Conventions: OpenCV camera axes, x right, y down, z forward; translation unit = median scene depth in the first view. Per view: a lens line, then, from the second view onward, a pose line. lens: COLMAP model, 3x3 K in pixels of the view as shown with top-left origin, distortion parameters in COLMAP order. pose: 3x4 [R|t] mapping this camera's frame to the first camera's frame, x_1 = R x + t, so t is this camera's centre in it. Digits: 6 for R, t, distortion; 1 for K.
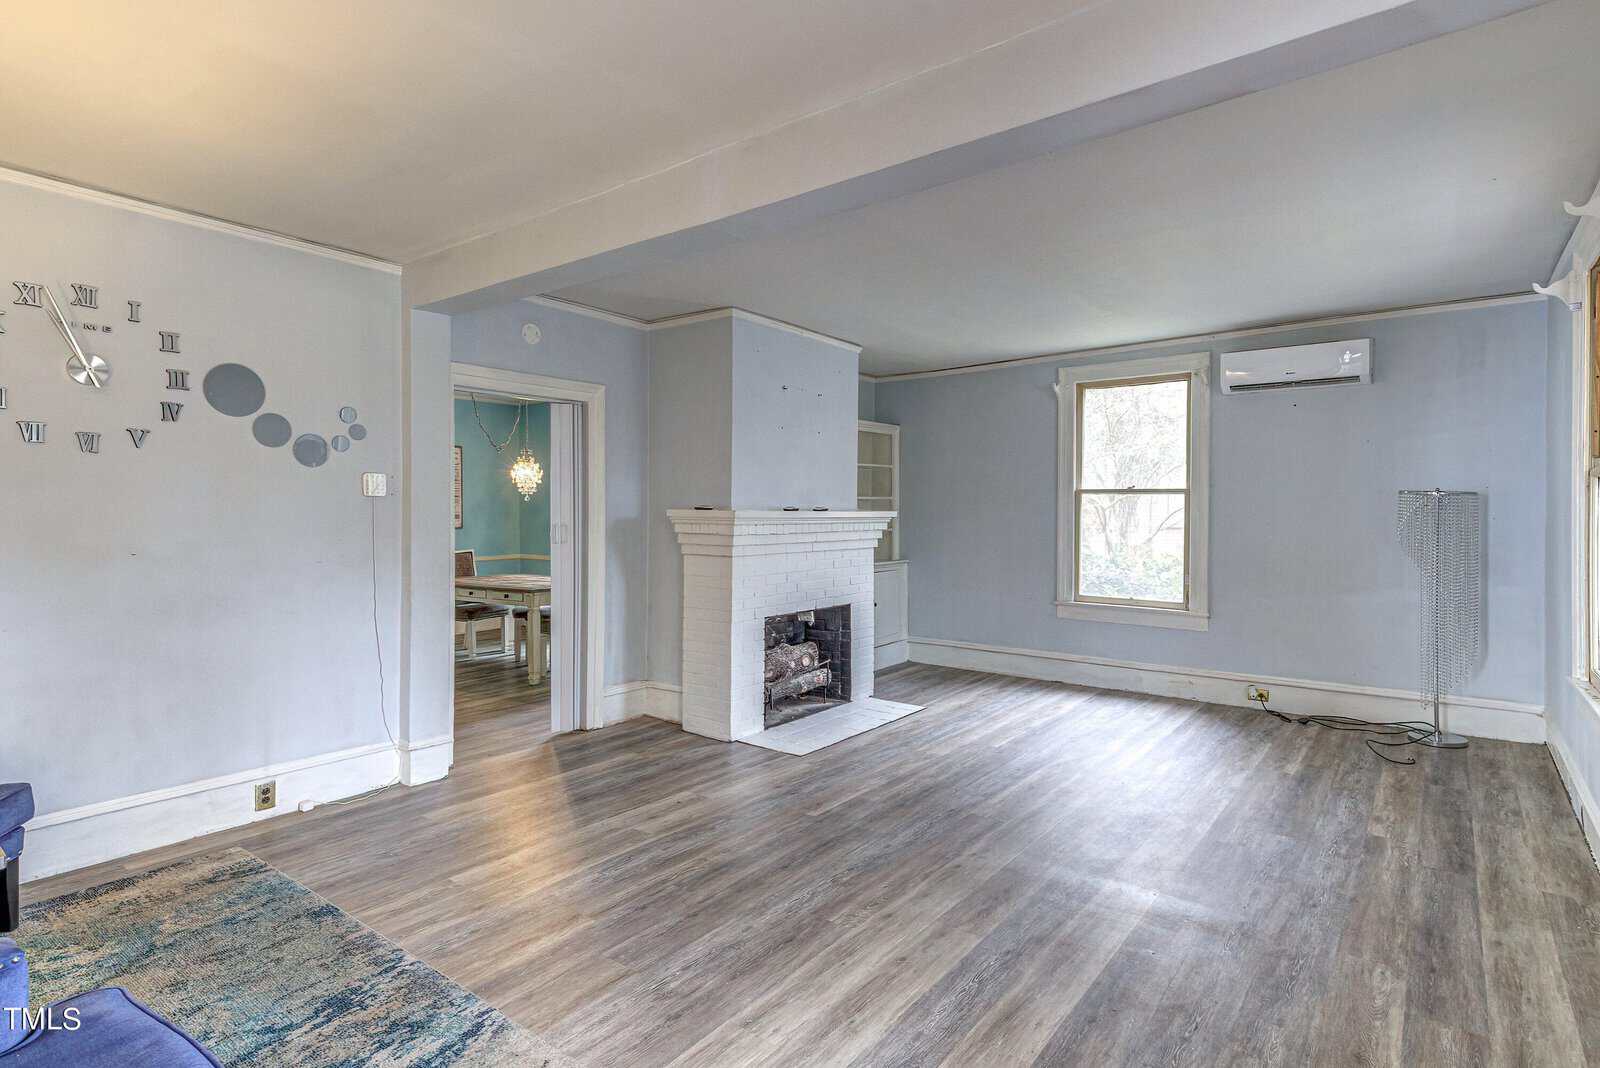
lens RADIAL K [[813.0, 0, 807.9], [0, 813.0, 524.0], [0, 0, 1]] dist [0.080725, -0.041063]
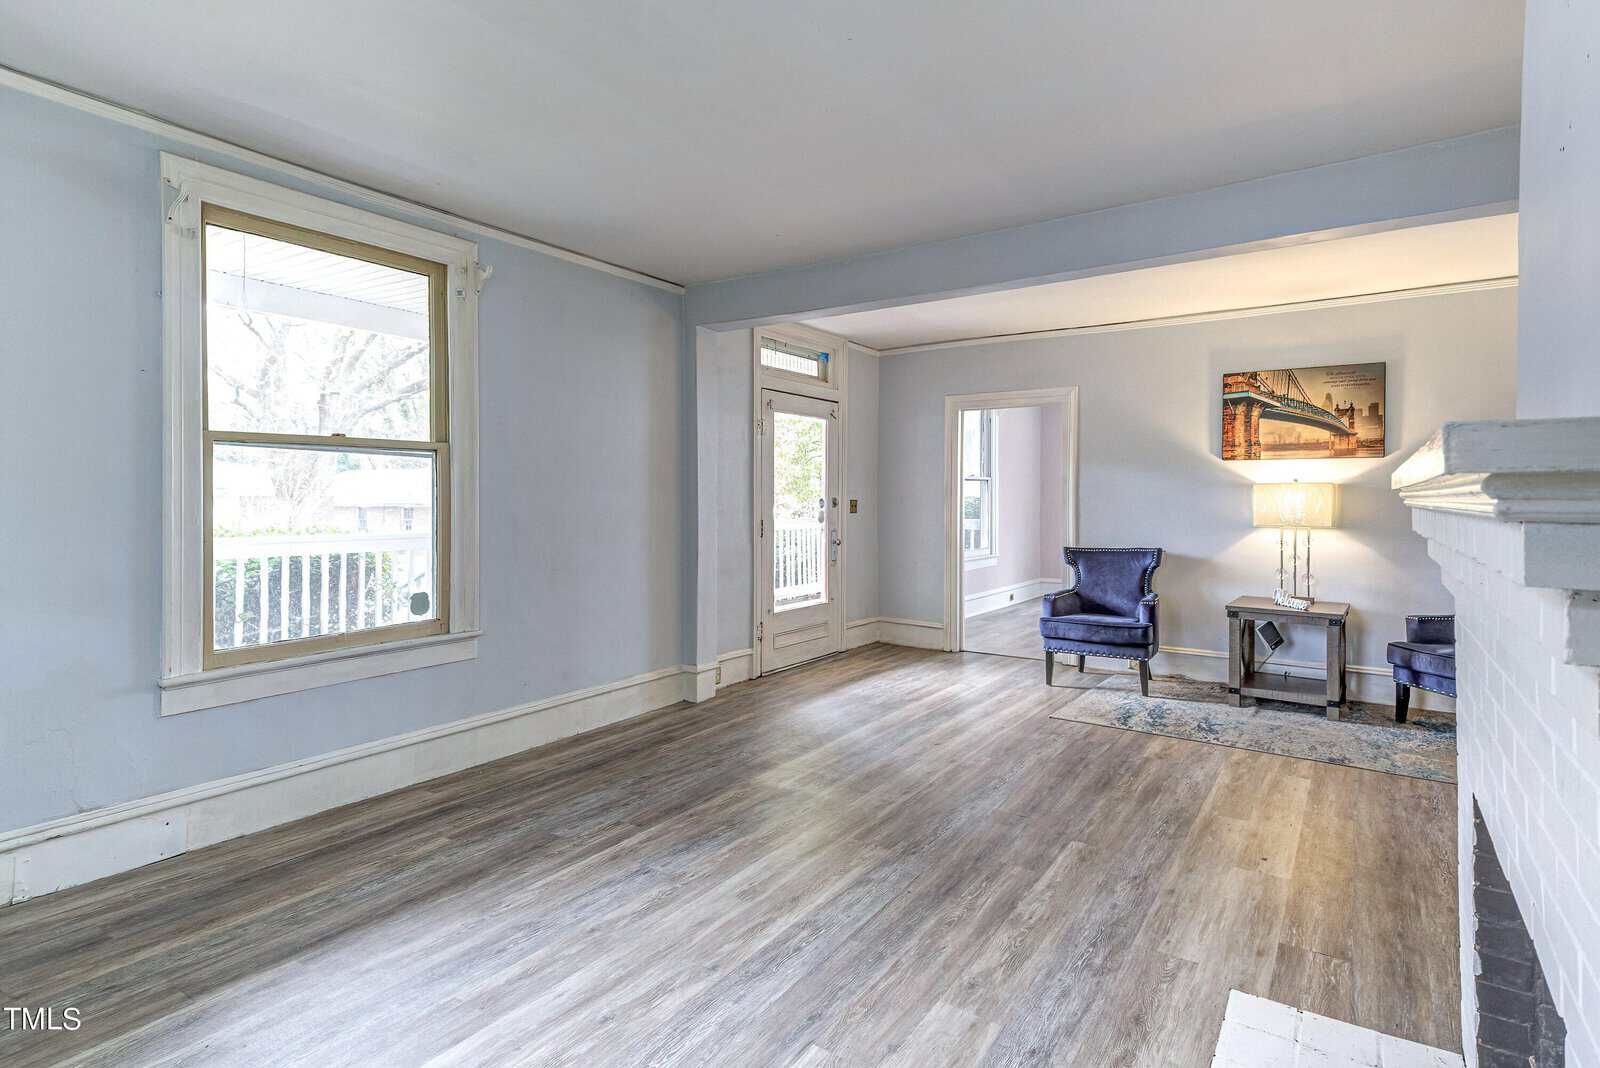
lens RADIAL K [[849.8, 0, 796.1], [0, 849.8, 501.3], [0, 0, 1]] dist [0.043347, -0.000471]
pose [[-0.998438, -0.004358, -0.055708, 0.362781], [-0.005286, 0.999850, 0.016522, -0.008801], [0.055628, 0.016791, -0.998310, 1.963369]]
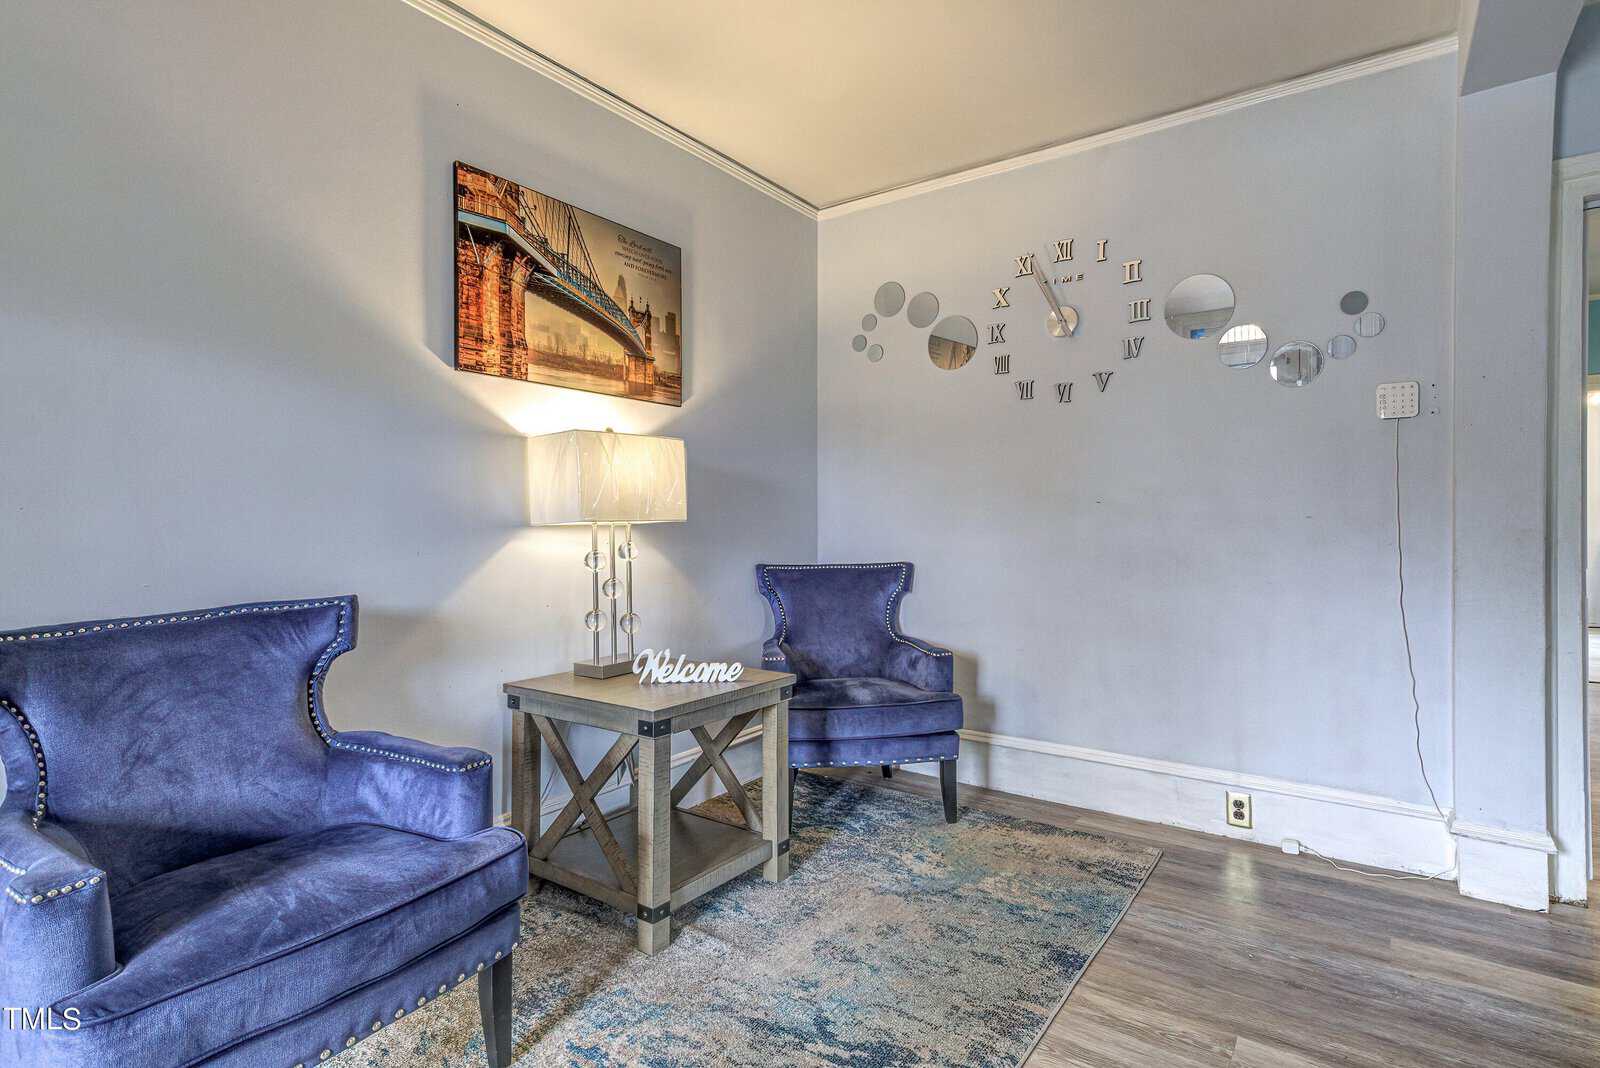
lens RADIAL K [[813.0, 0, 807.9], [0, 813.0, 524.0], [0, 0, 1]] dist [0.080725, -0.041063]
pose [[0.049318, 0.001471, -0.998782, 0.123655], [-0.003755, 0.999992, 0.001288, 0.058139], [0.998776, 0.003686, 0.049323, 0.583725]]
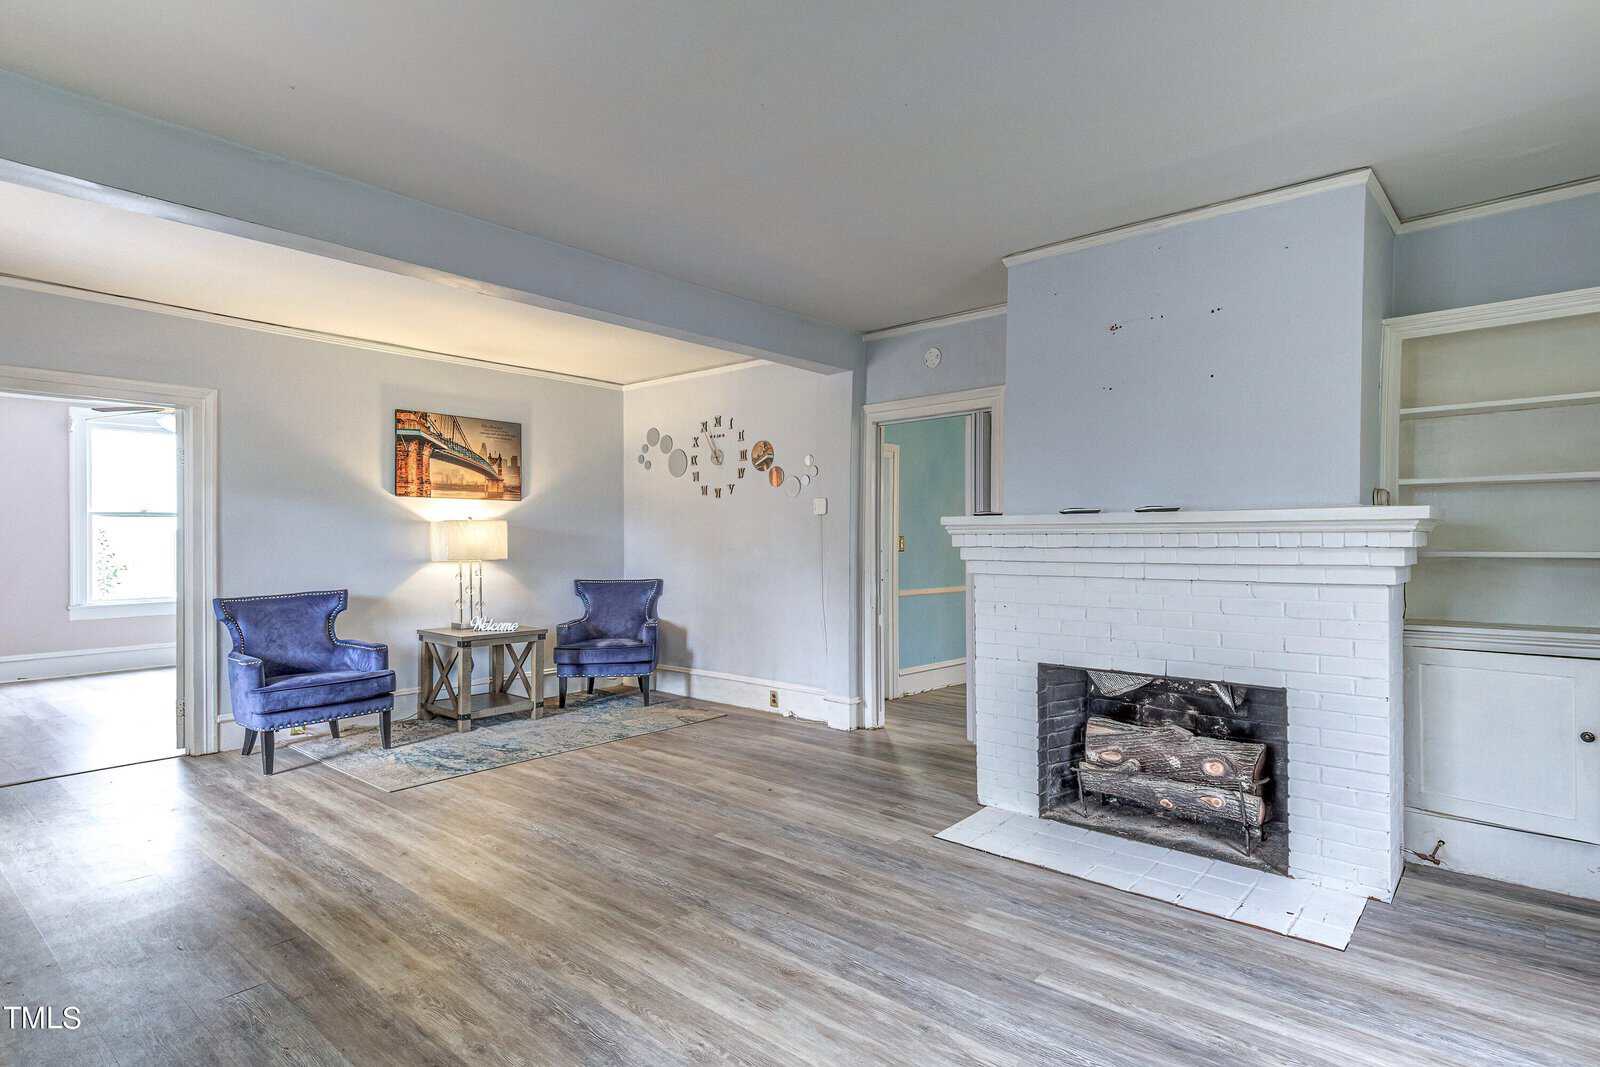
lens RADIAL K [[824.5, 0, 821.2], [0, 824.5, 544.1], [0, 0, 1]] dist [0.091241, -0.053798]
pose [[-0.046745, 0.007522, -0.998879, 1.023879], [-0.008743, 0.999930, 0.007939, 0.007059], [0.998869, 0.009104, -0.046676, 1.229123]]
